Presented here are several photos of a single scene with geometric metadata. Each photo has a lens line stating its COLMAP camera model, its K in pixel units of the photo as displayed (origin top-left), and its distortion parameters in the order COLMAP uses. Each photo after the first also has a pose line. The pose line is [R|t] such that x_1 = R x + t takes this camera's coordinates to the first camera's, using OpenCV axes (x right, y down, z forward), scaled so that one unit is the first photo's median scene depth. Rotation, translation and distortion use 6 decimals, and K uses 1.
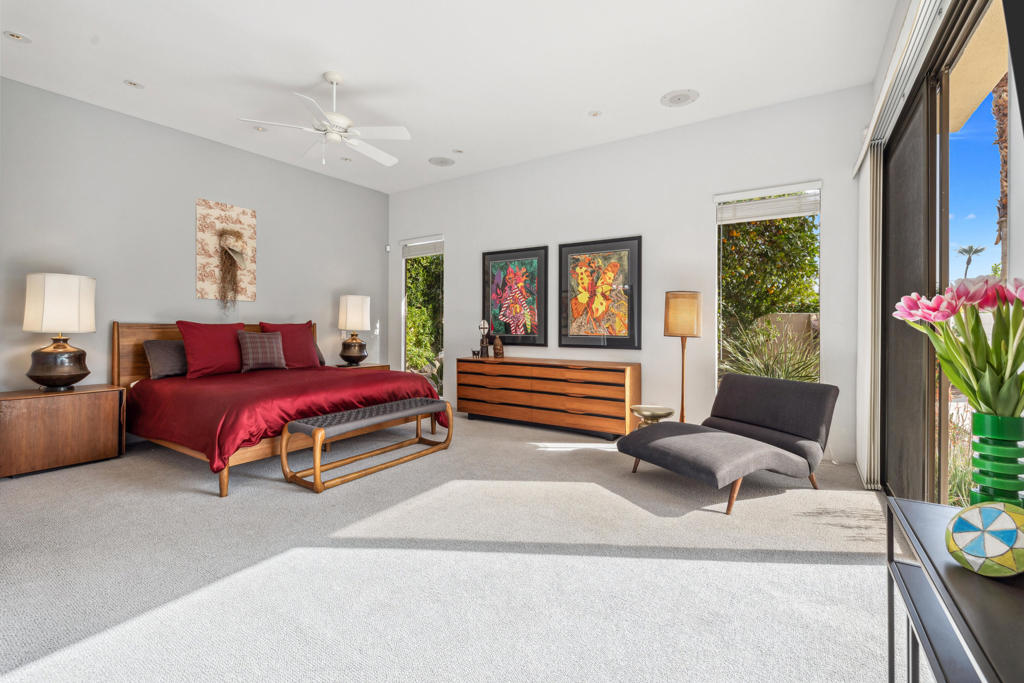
lens RADIAL K [[432.7, 0, 513.5], [0, 432.7, 323.4], [0, 0, 1]] dist [-0.003978, -0.000119]
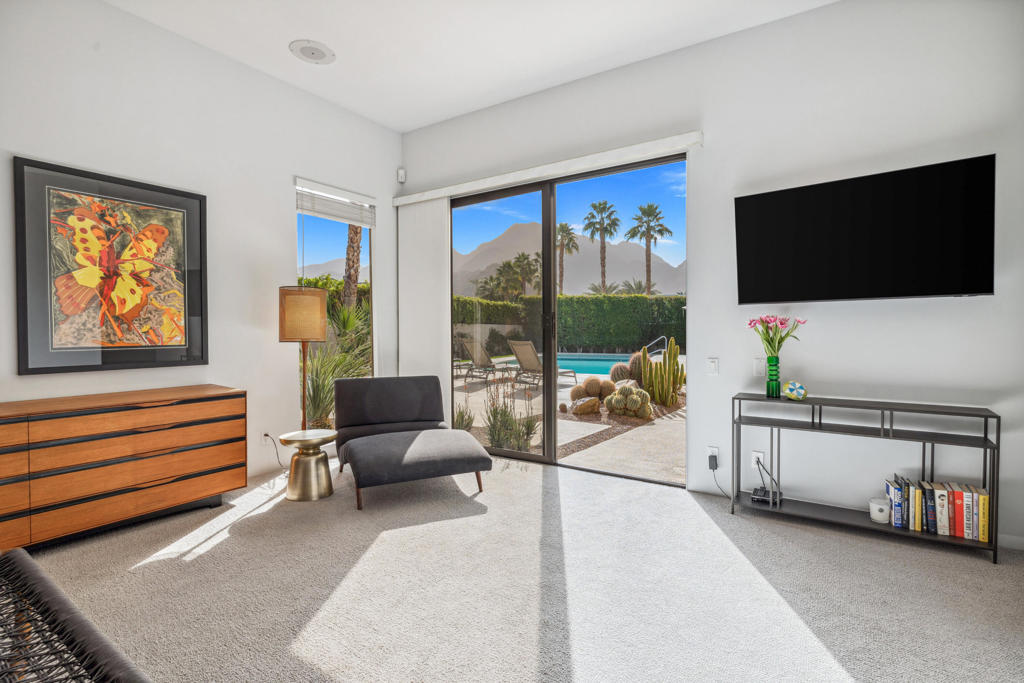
lens RADIAL K [[481.3, 0, 513.9], [0, 481.3, 335.9], [0, 0, 1]] dist [-0.020303, 0.000058]
pose [[0.018501, -0.016282, 0.999696, -0.421043], [-0.002322, 0.999864, 0.016328, 0.002398], [-0.999826, -0.002623, 0.018460, 0.480174]]
